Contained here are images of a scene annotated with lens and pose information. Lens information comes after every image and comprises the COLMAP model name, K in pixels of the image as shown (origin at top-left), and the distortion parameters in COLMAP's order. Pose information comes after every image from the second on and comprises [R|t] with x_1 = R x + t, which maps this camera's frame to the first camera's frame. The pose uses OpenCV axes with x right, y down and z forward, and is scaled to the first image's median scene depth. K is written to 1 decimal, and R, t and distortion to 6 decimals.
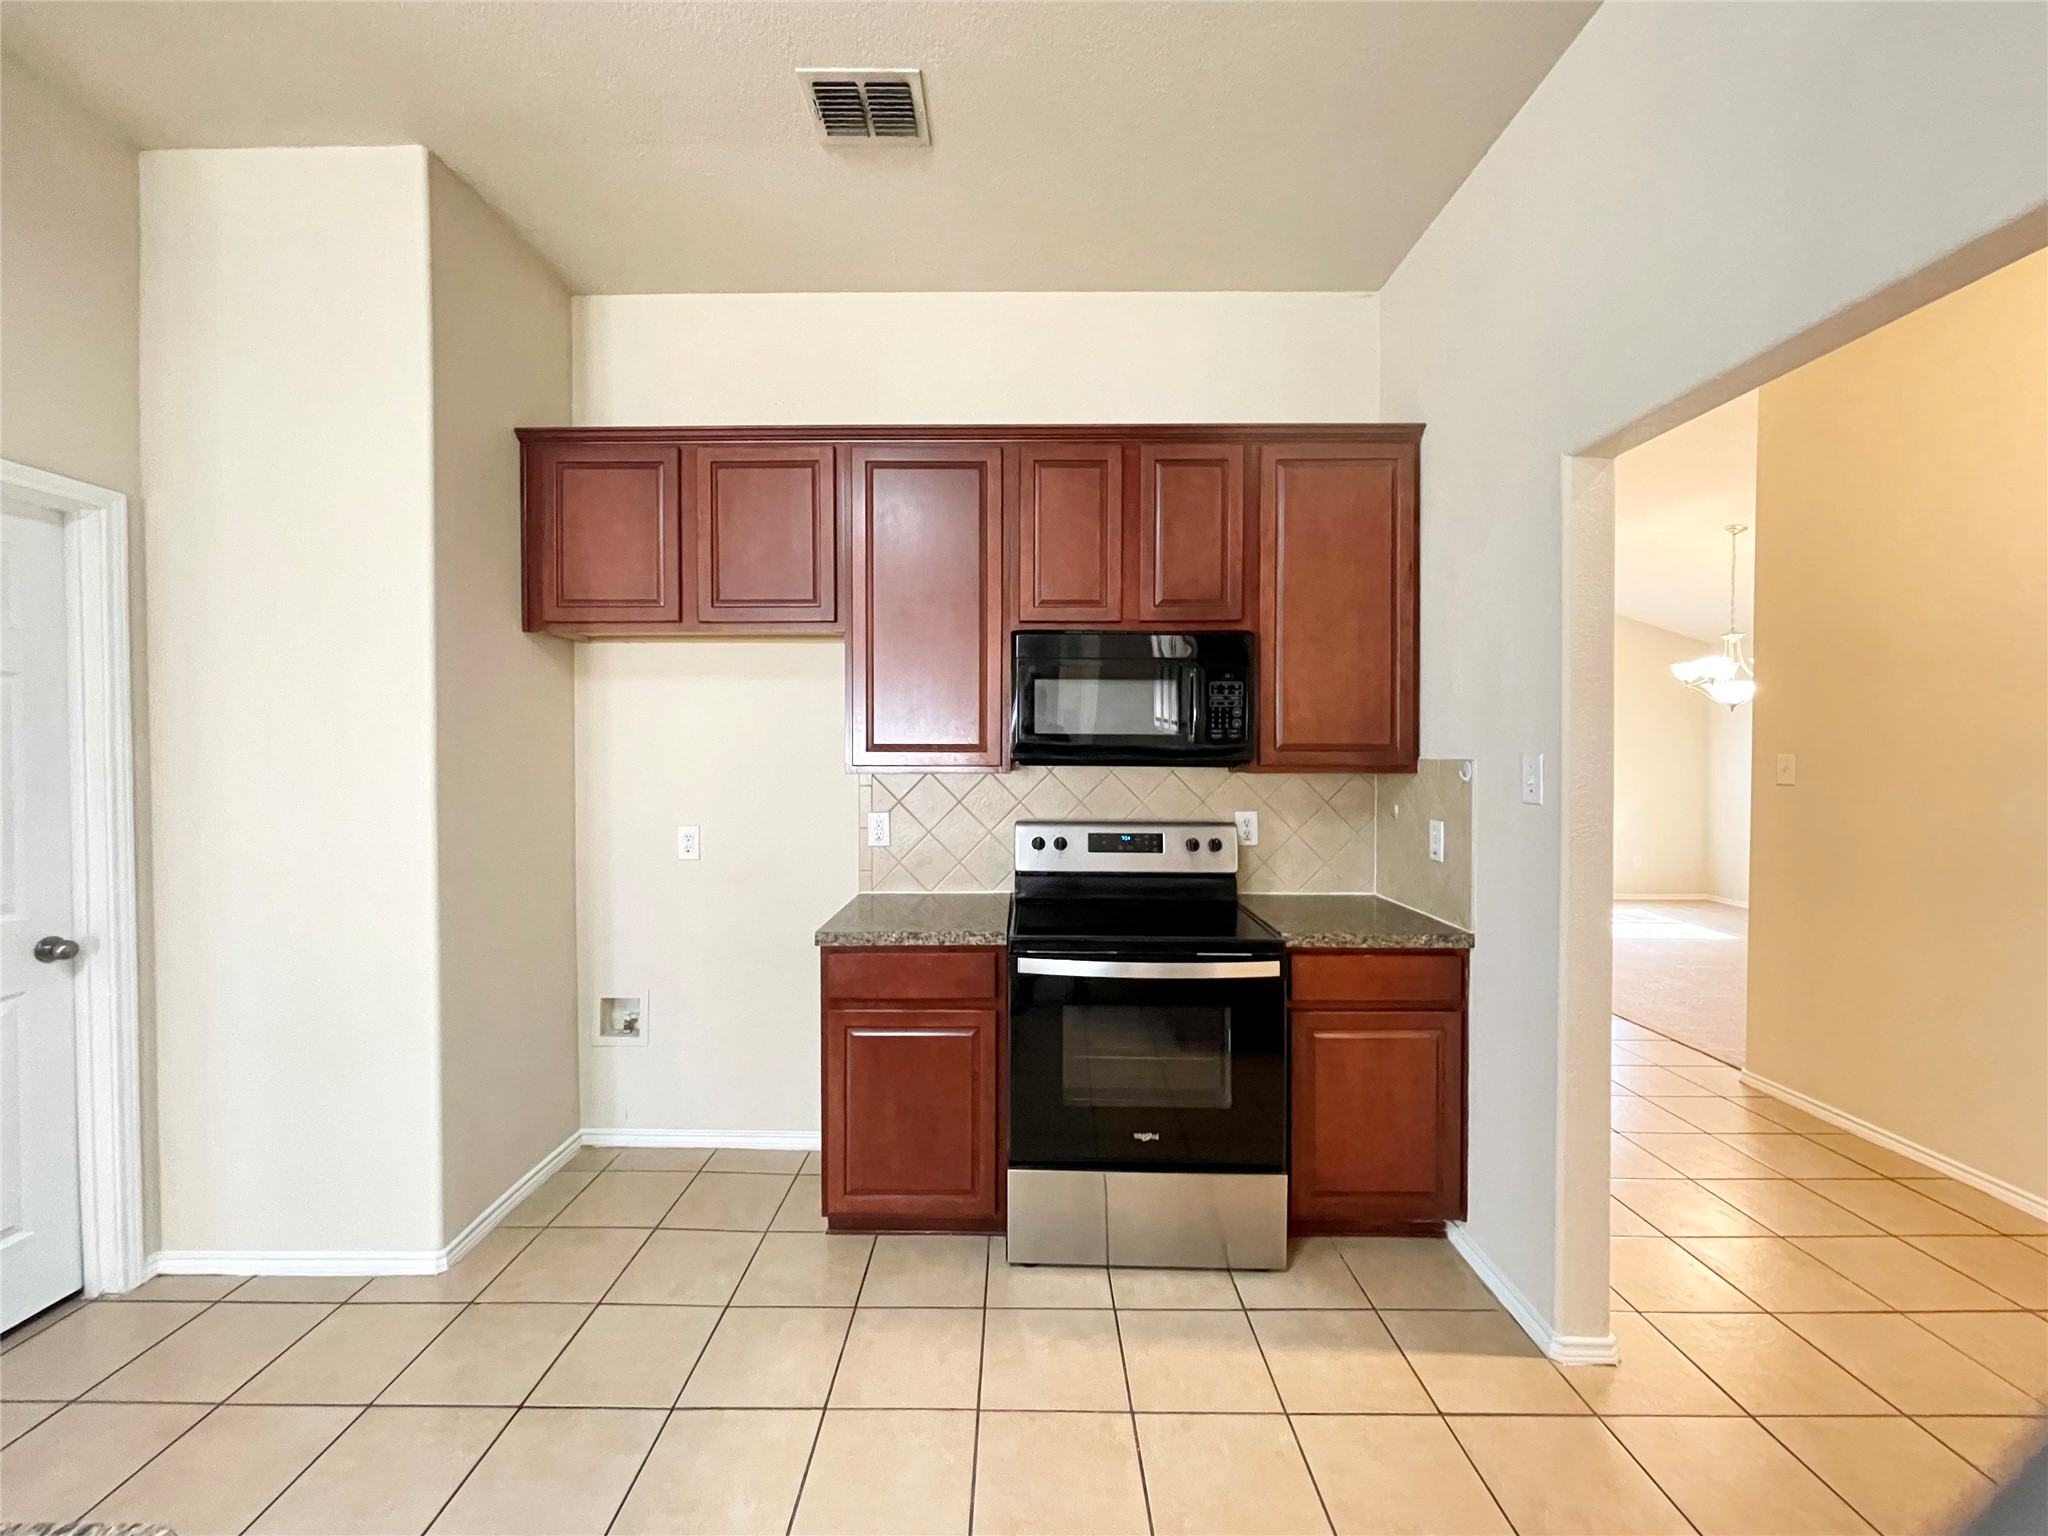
lens RADIAL K [[824.8, 0, 1017.3], [0, 824.8, 768.0], [0, 0, 1]] dist [-0.001919, -0.000579]
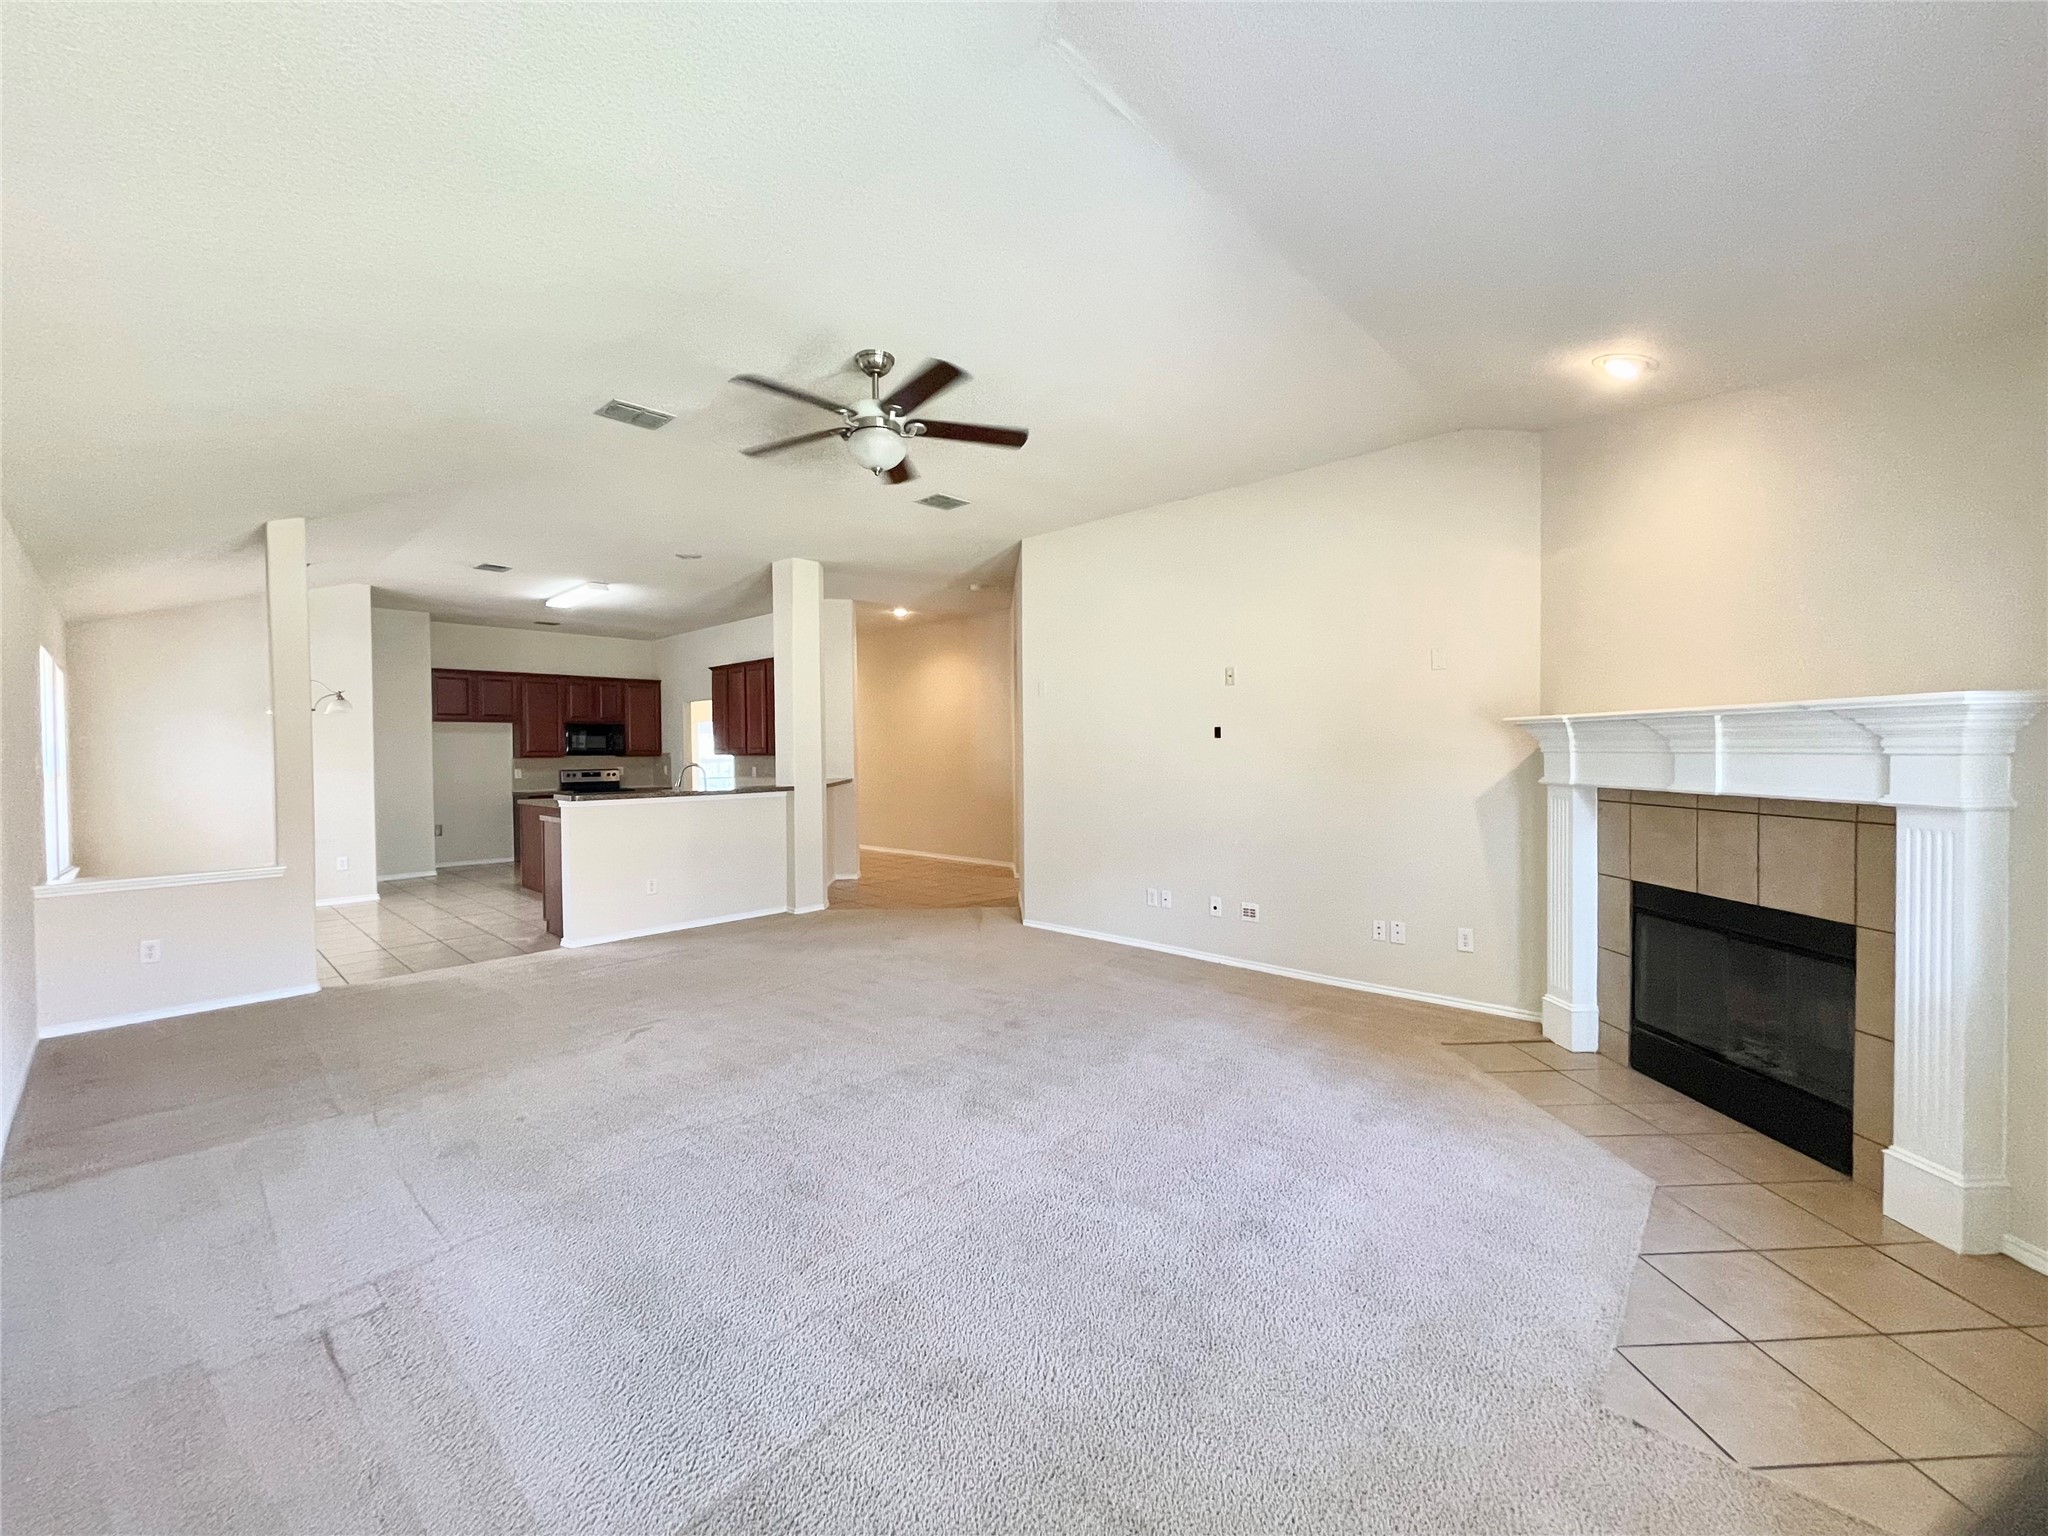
lens RADIAL K [[824.8, 0, 1012.8], [0, 824.8, 766.7], [0, 0, 1]] dist [-0.001919, -0.000579]
pose [[0.672458, -0.023514, 0.739762, -1.567940], [0.022629, 0.999681, 0.011205, 0.057167], [-0.739789, 0.009205, 0.672776, -3.474147]]
